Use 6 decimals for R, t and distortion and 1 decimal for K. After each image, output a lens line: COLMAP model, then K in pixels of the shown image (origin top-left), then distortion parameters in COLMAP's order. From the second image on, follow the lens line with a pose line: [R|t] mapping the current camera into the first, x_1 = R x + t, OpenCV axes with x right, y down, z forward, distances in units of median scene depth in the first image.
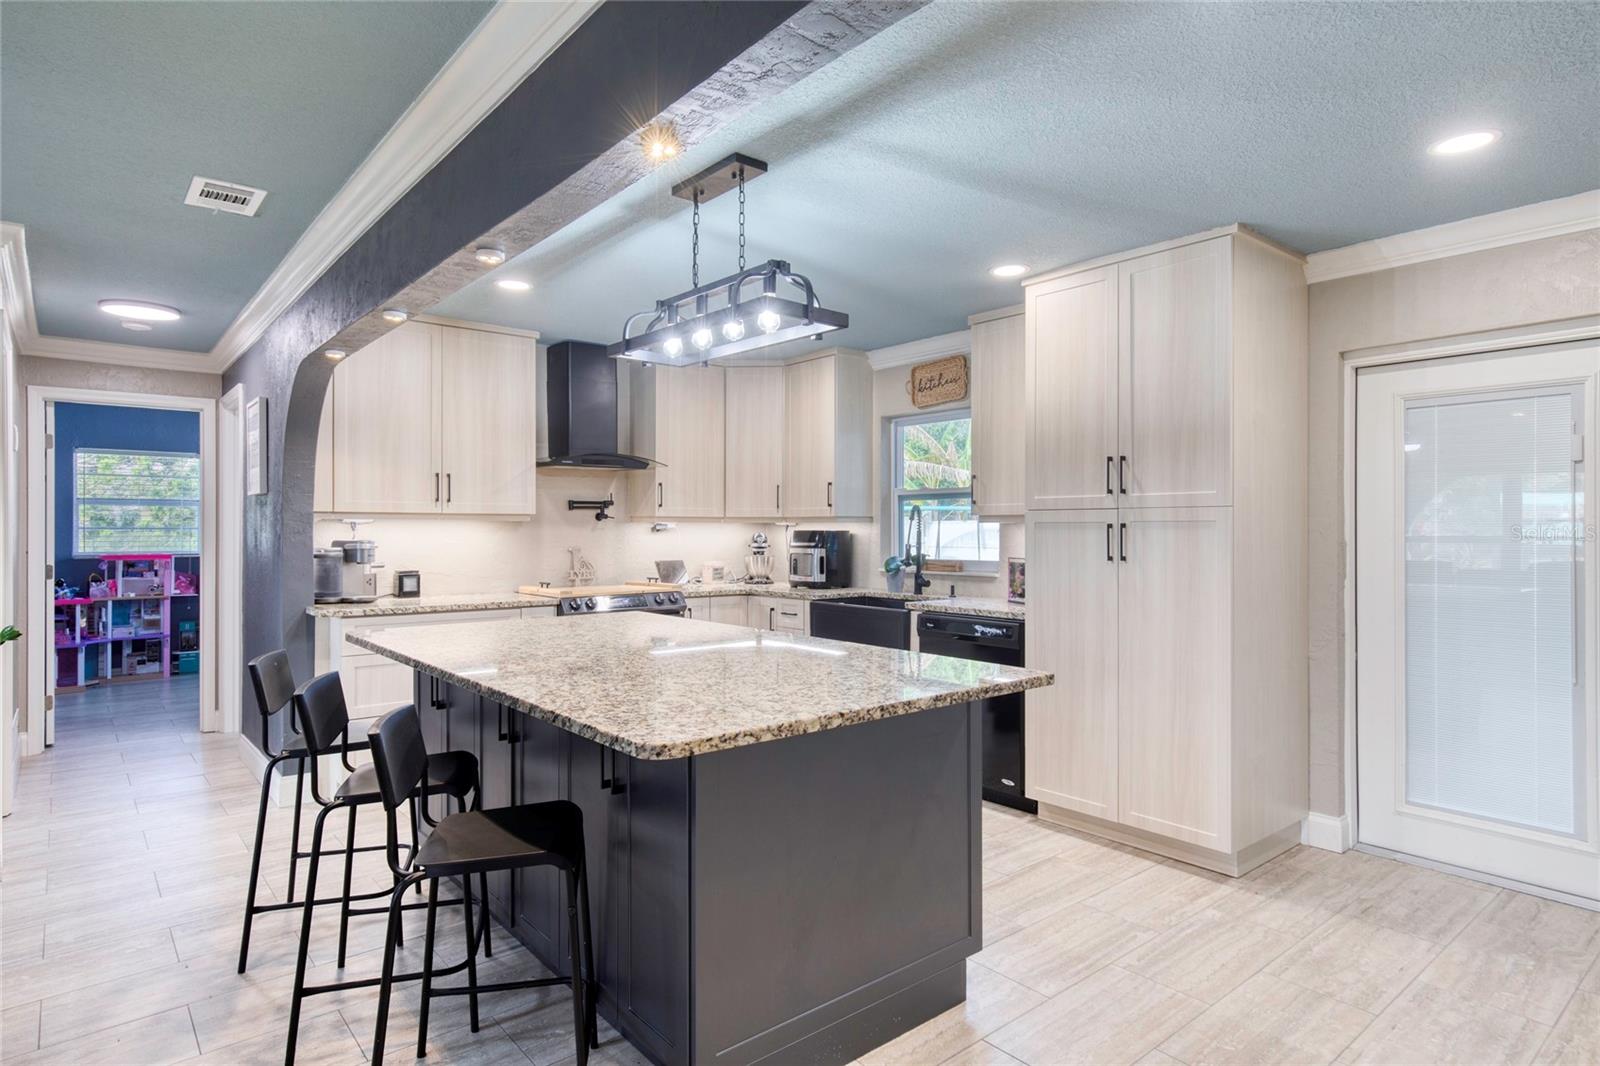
lens RADIAL K [[886.6, 0, 799.9], [0, 886.6, 525.2], [0, 0, 1]] dist [0.009237, 0.002758]
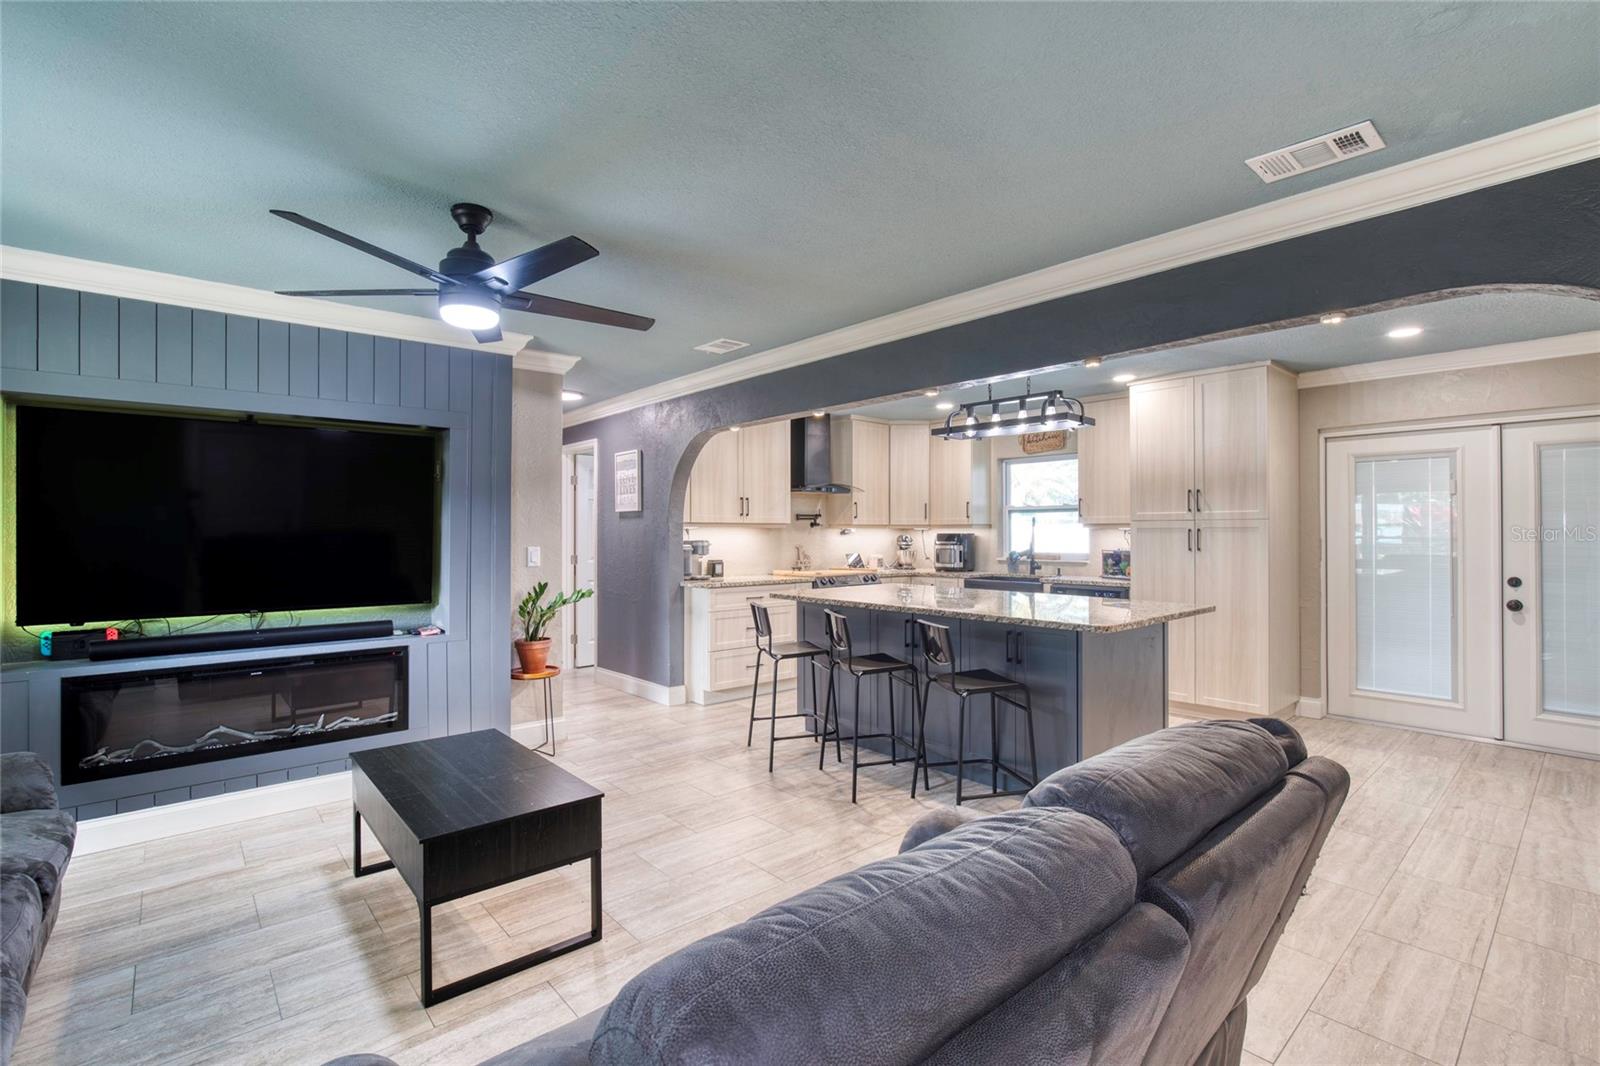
lens RADIAL K [[735.2, 0, 796.2], [0, 735.2, 527.1], [0, 0, 1]] dist [-0.020306, 0.006133]
pose [[0.999609, -0.001896, 0.027906, -0.431337], [0.001969, 0.999995, -0.002618, -0.003069], [-0.027901, 0.002672, 0.999607, -0.372351]]
